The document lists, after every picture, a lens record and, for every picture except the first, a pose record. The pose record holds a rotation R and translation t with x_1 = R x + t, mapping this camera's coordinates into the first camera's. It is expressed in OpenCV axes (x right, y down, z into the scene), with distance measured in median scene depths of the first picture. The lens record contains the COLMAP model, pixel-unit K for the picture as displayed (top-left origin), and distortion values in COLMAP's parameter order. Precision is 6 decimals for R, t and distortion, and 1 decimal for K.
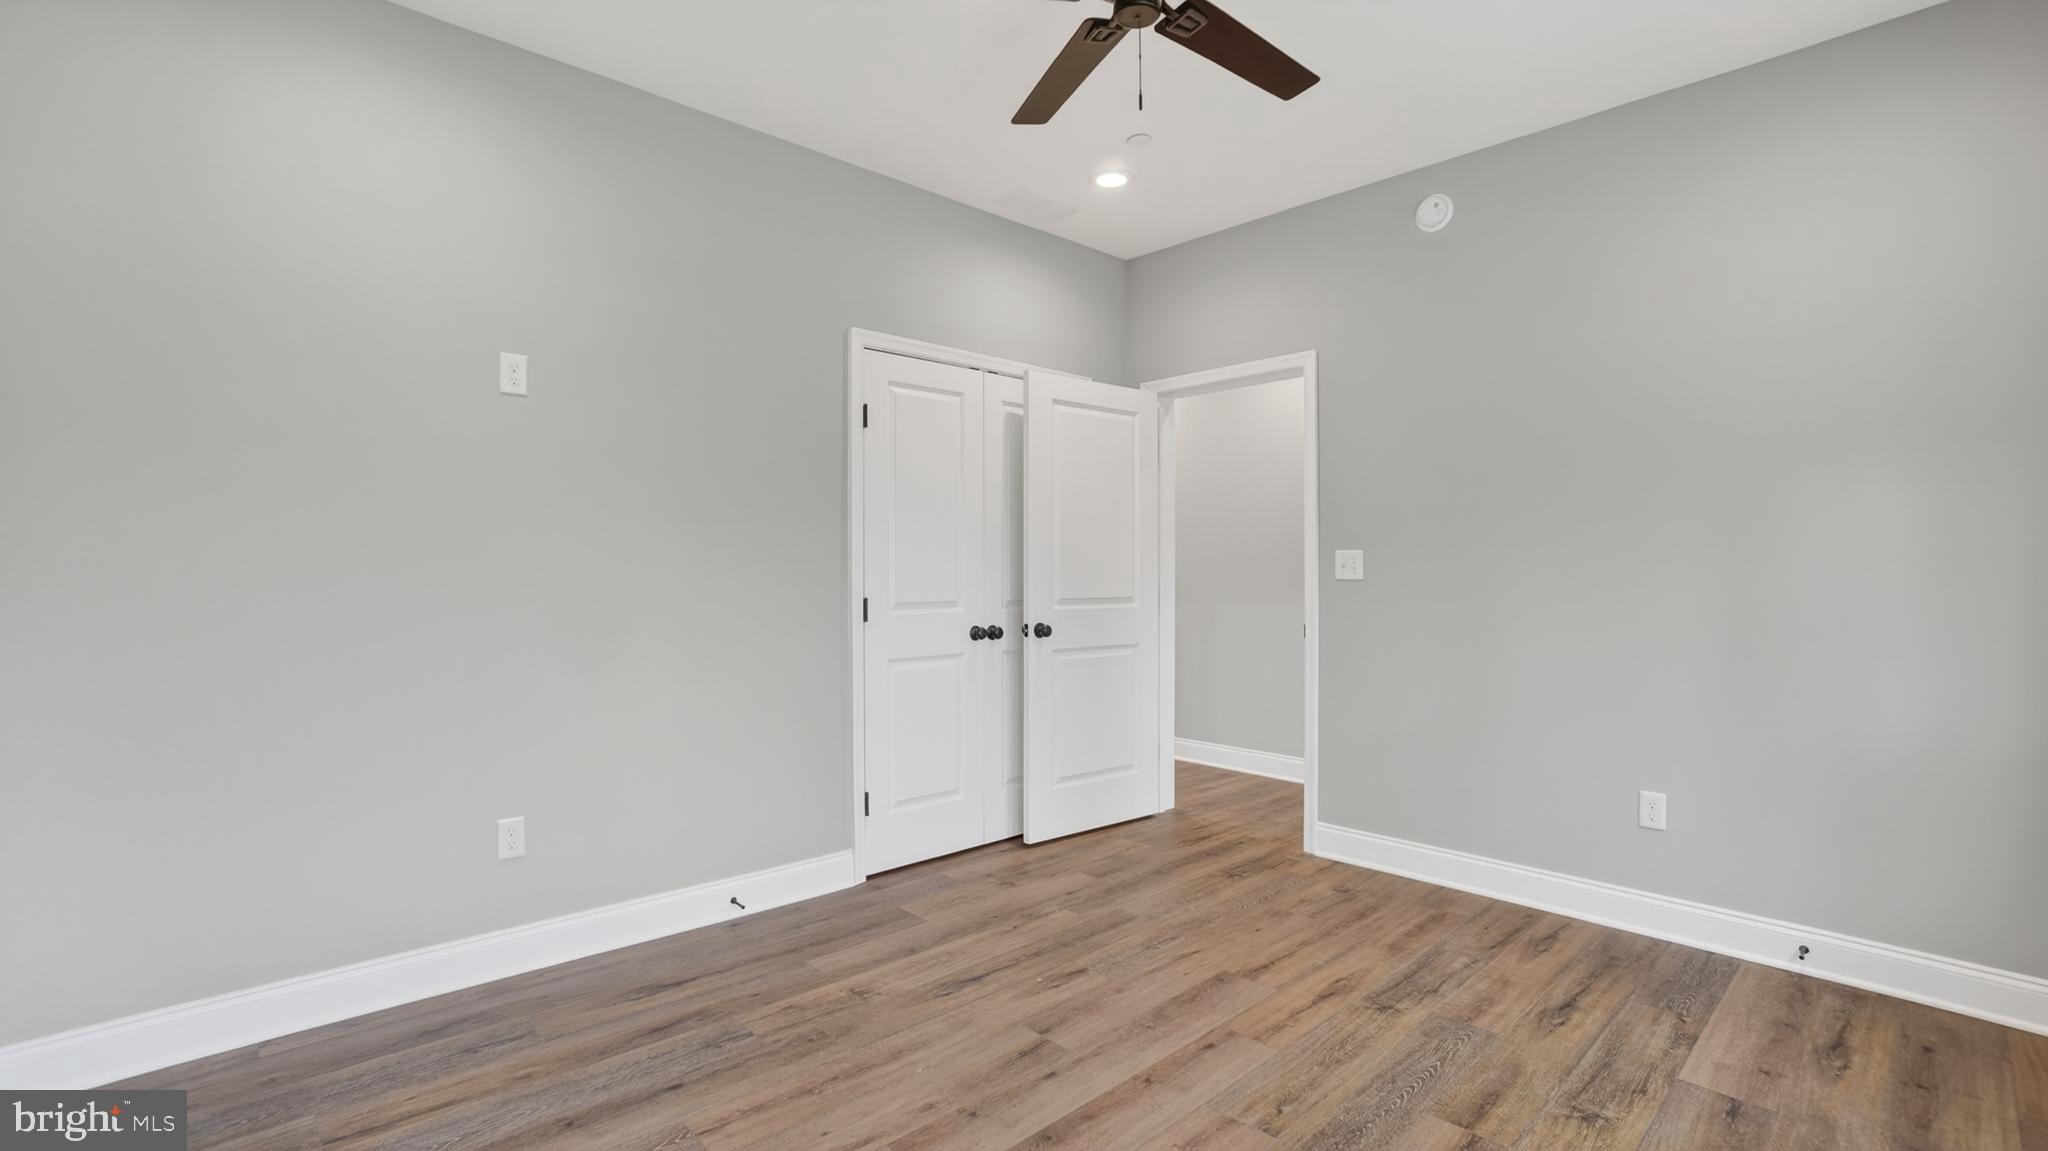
lens RADIAL K [[933.8, 0, 1014.7], [0, 933.8, 569.5], [0, 0, 1]] dist [-0.018601, 0.003718]
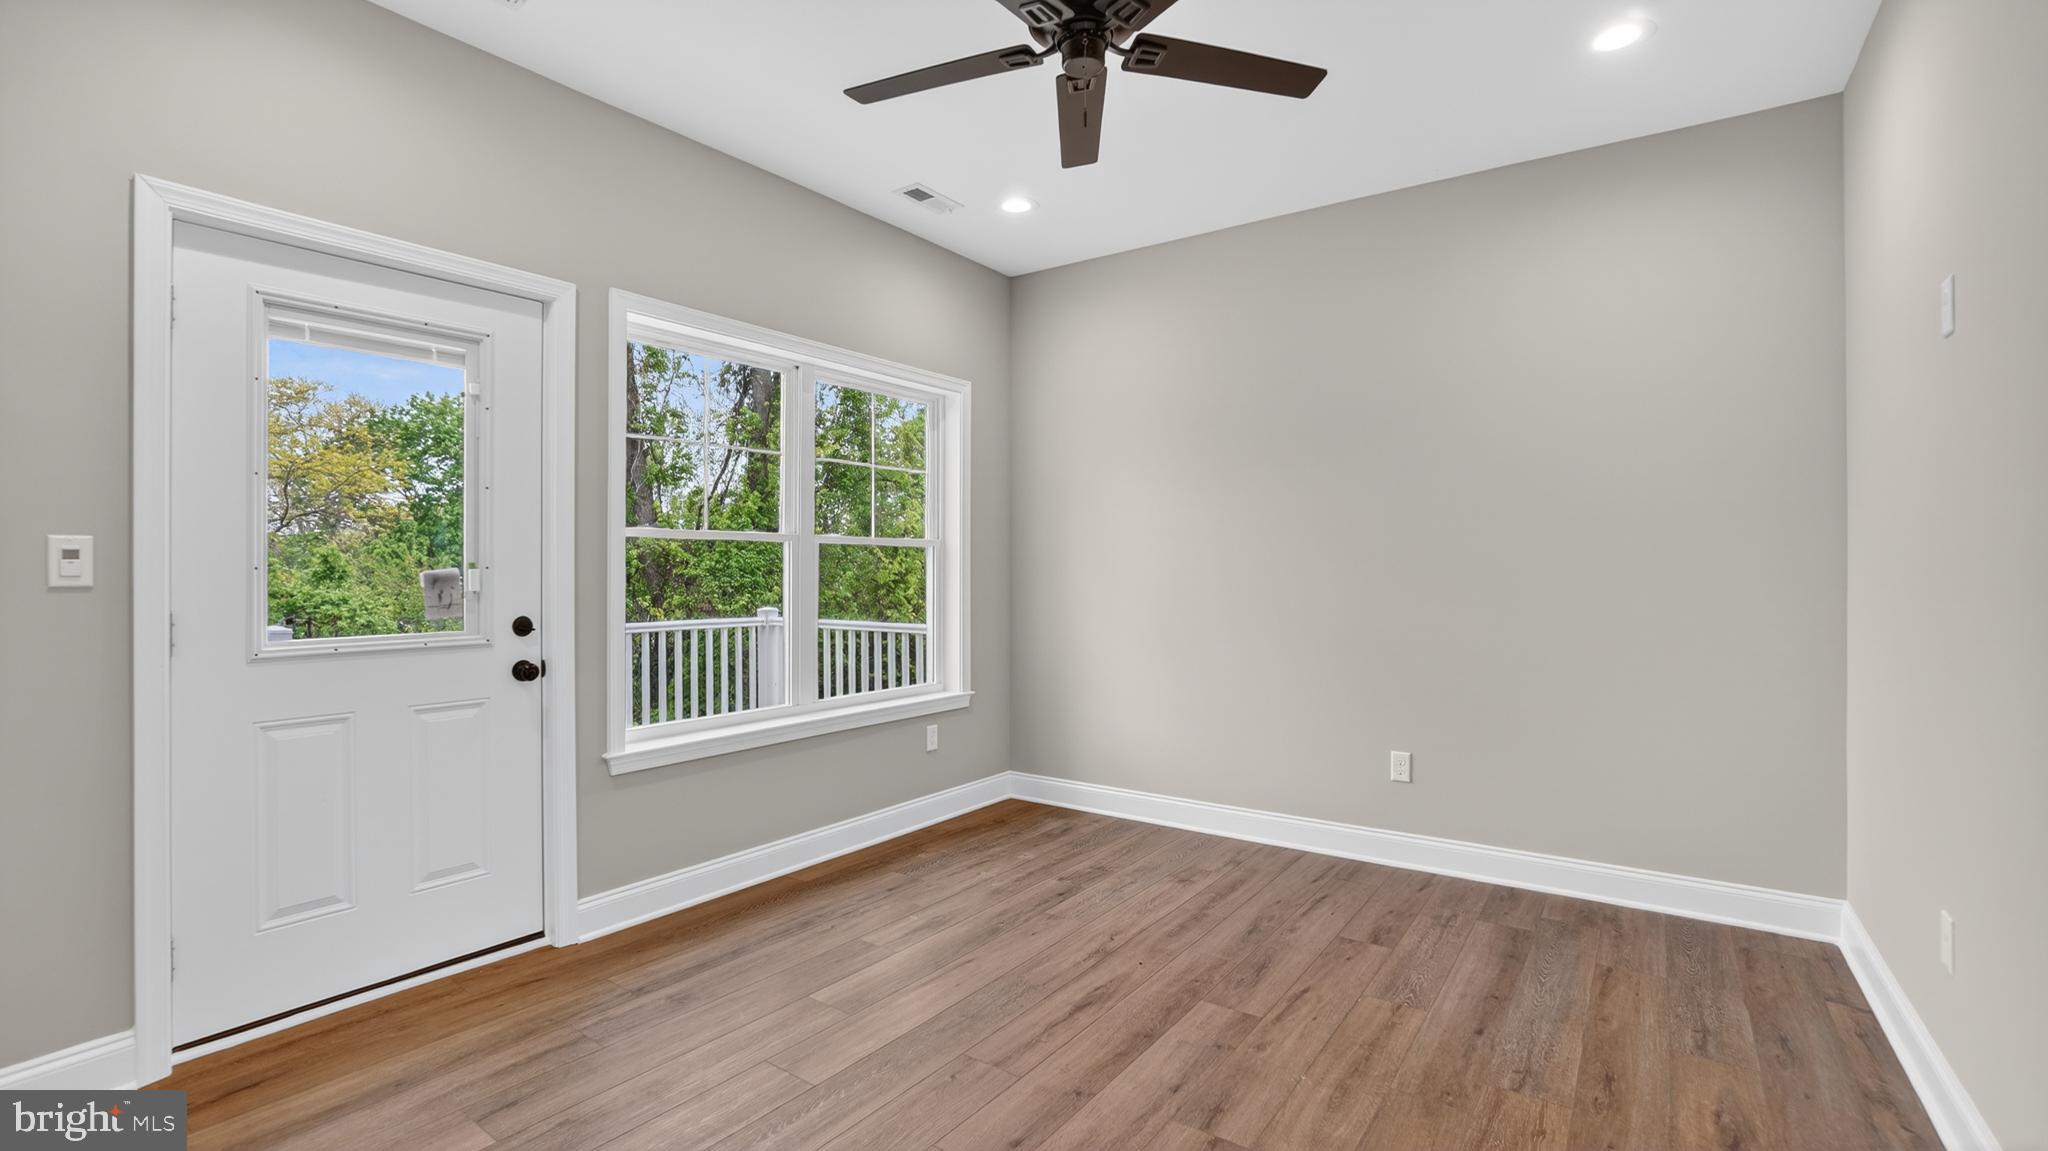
lens RADIAL K [[933.8, 0, 1009.7], [0, 933.8, 570.1], [0, 0, 1]] dist [-0.018601, 0.003718]
pose [[-0.981866, -0.005263, -0.189505, 0.401096], [-0.006084, 0.999974, 0.003751, -0.005185], [0.189480, 0.004836, -0.981873, 1.936149]]
